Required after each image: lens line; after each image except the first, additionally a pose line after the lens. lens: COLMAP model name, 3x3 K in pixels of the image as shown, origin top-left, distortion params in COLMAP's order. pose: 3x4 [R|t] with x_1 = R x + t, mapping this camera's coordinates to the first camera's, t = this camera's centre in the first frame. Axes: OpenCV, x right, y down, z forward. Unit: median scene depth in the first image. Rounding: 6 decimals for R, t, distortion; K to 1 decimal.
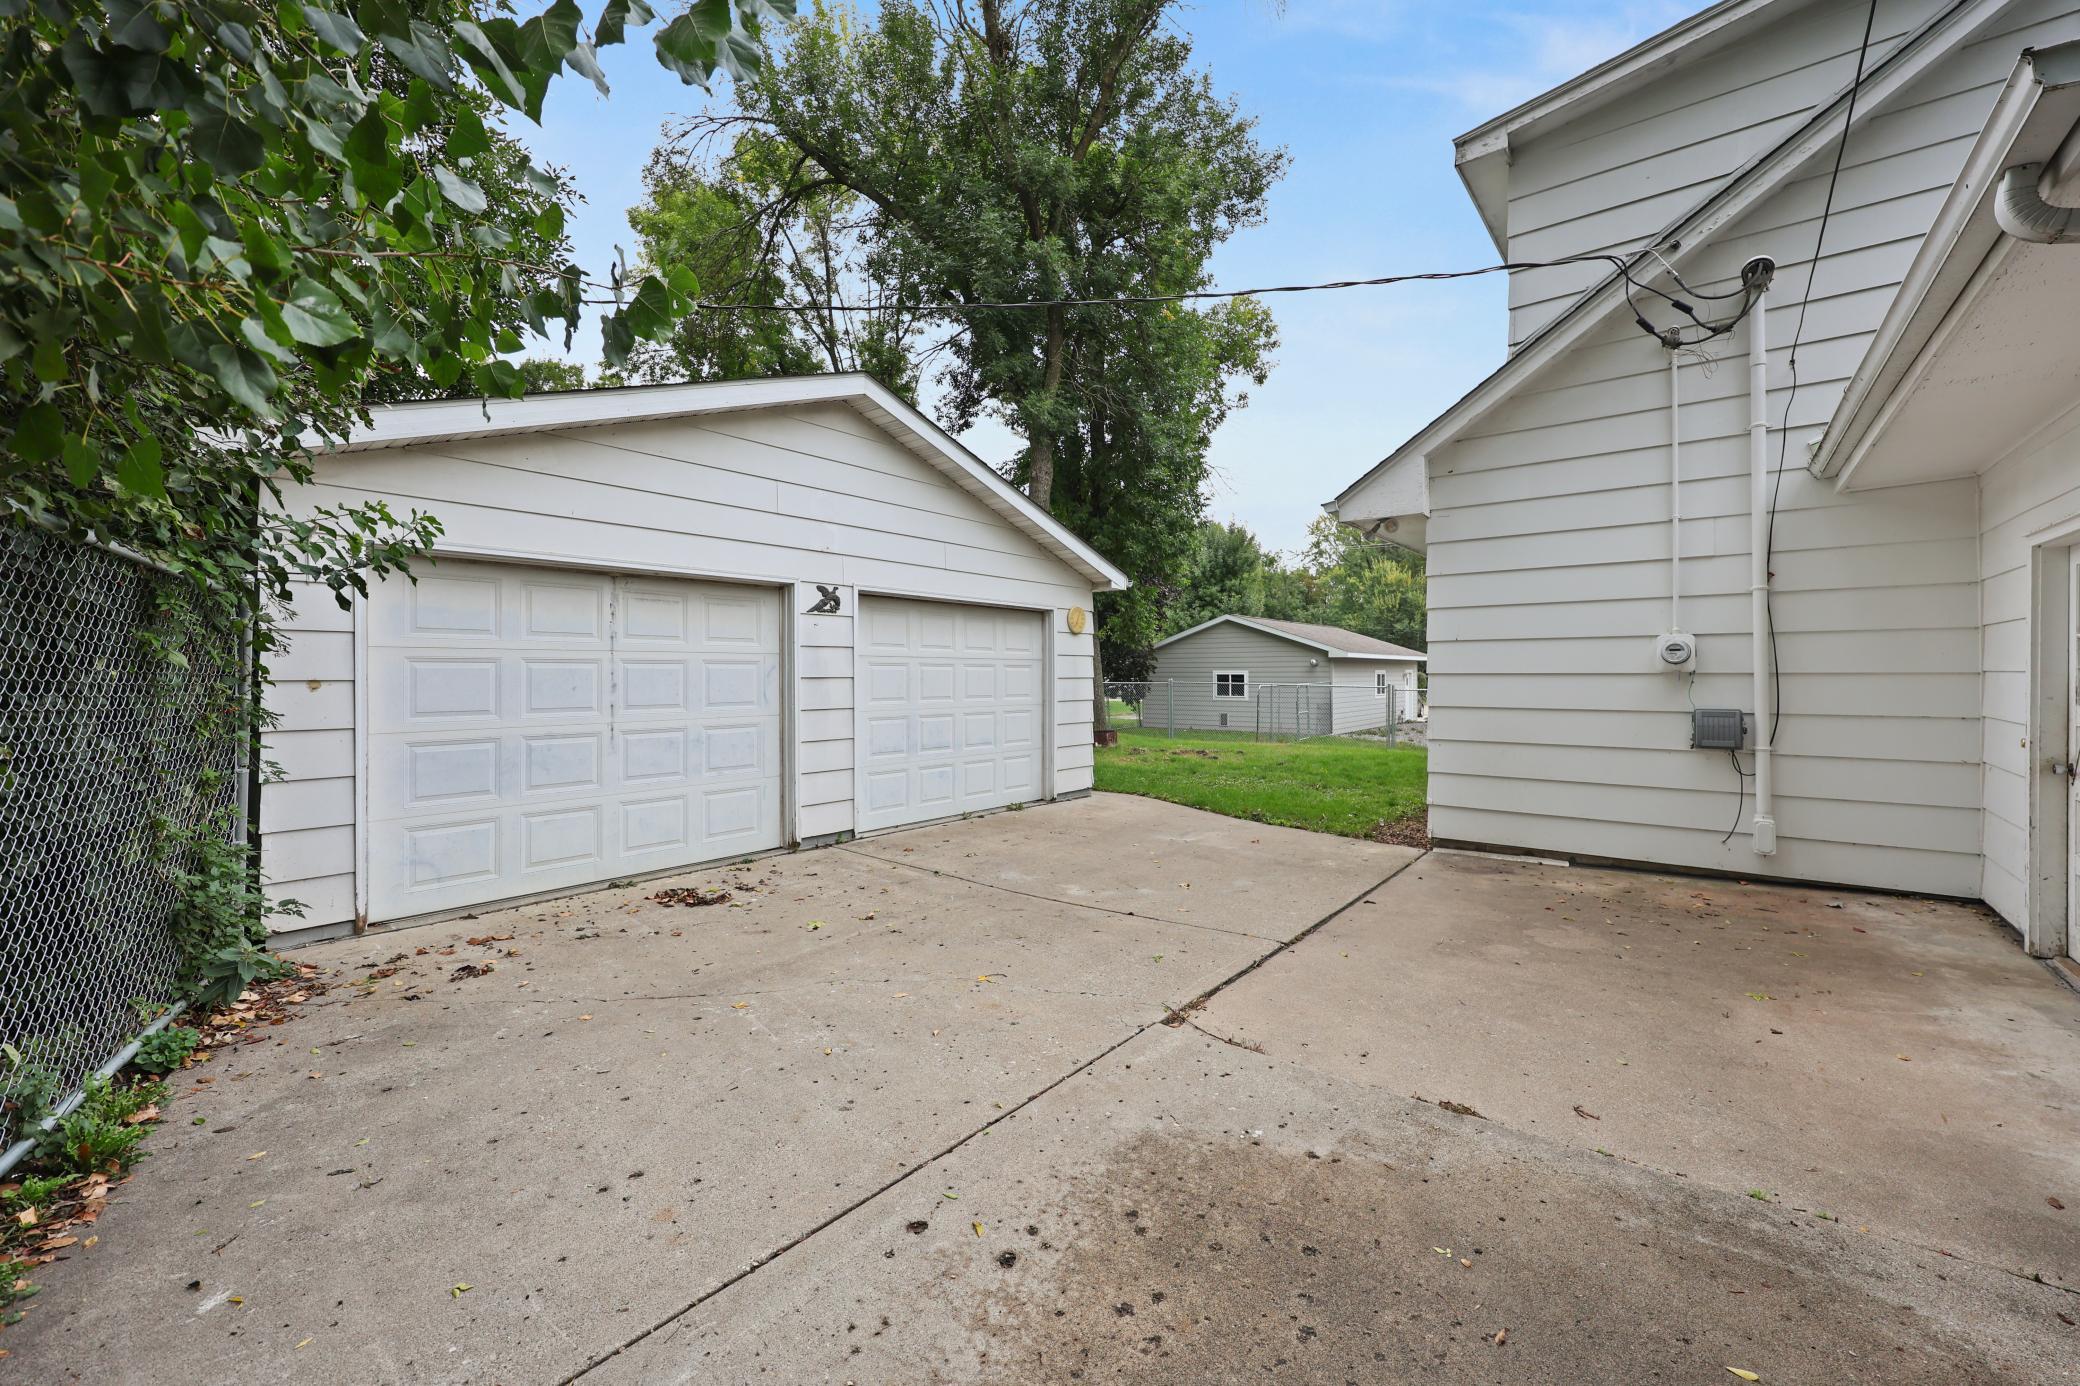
lens RADIAL K [[849.2, 0, 1036.0], [0, 849.2, 675.5], [0, 0, 1]] dist [0.026879, -0.000330]
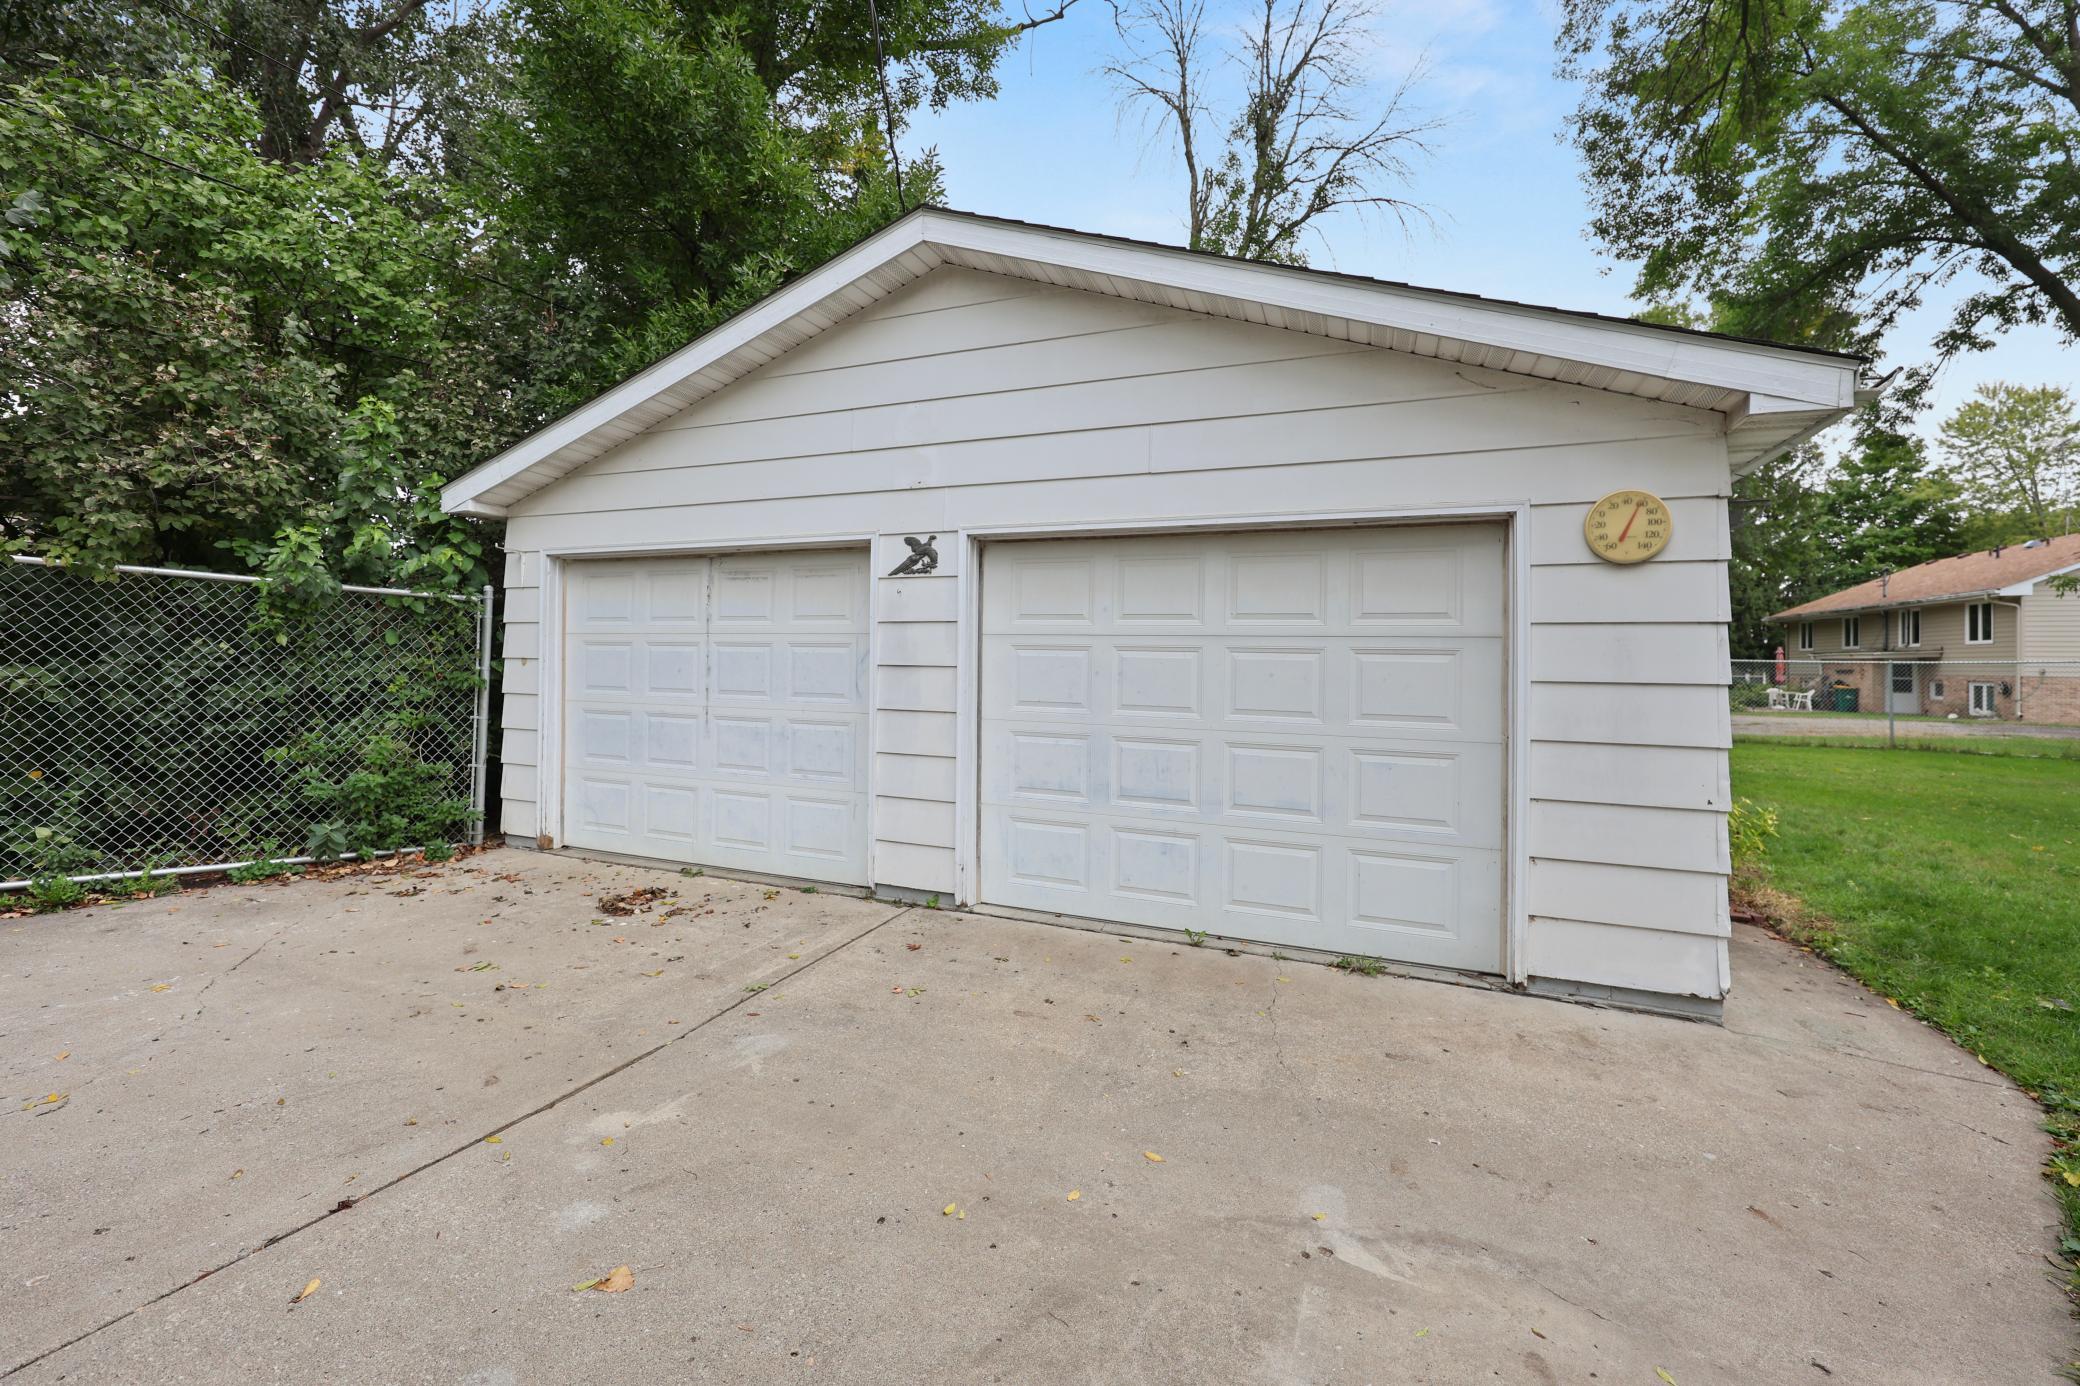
lens RADIAL K [[860.7, 0, 1035.7], [0, 860.7, 658.6], [0, 0, 1]] dist [-0.001713, 0.000201]
pose [[0.277370, 0.002288, -0.960761, 0.470348], [-0.019287, 0.999809, -0.003187, -0.003297], [0.960570, 0.019414, 0.277361, 0.903801]]
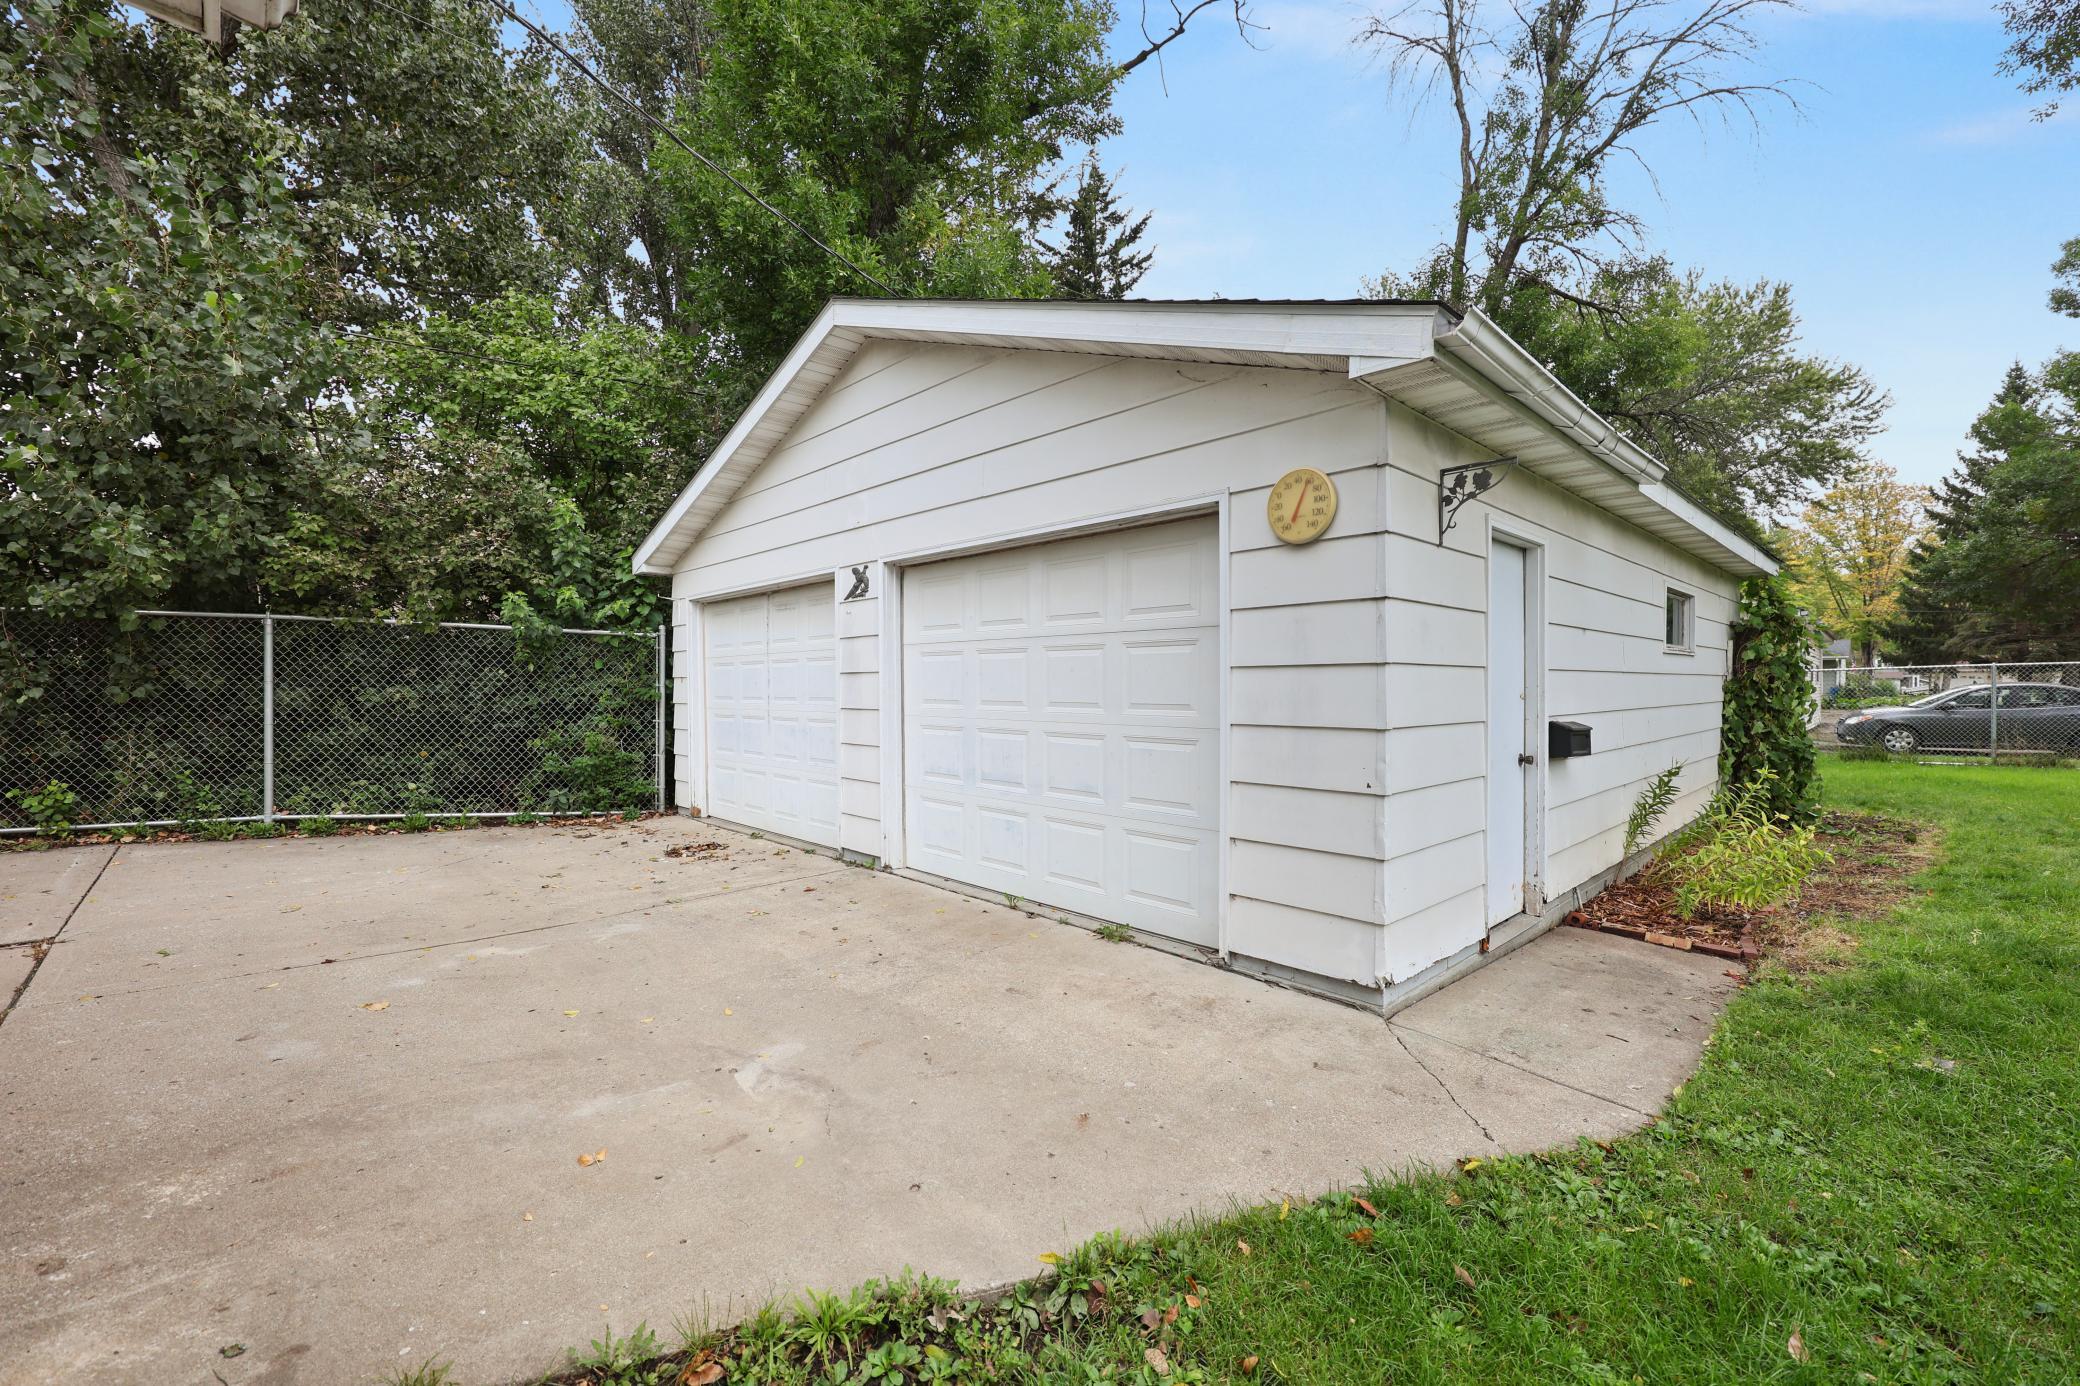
lens RADIAL K [[864.7, 0, 1045.6], [0, 864.7, 710.6], [0, 0, 1]] dist [-0.000046, -0.000217]
pose [[-0.136953, 0.029349, -0.990143, 0.606905], [0.000686, 0.999564, 0.029533, 0.015194], [0.990577, 0.003365, -0.136914, 1.318371]]
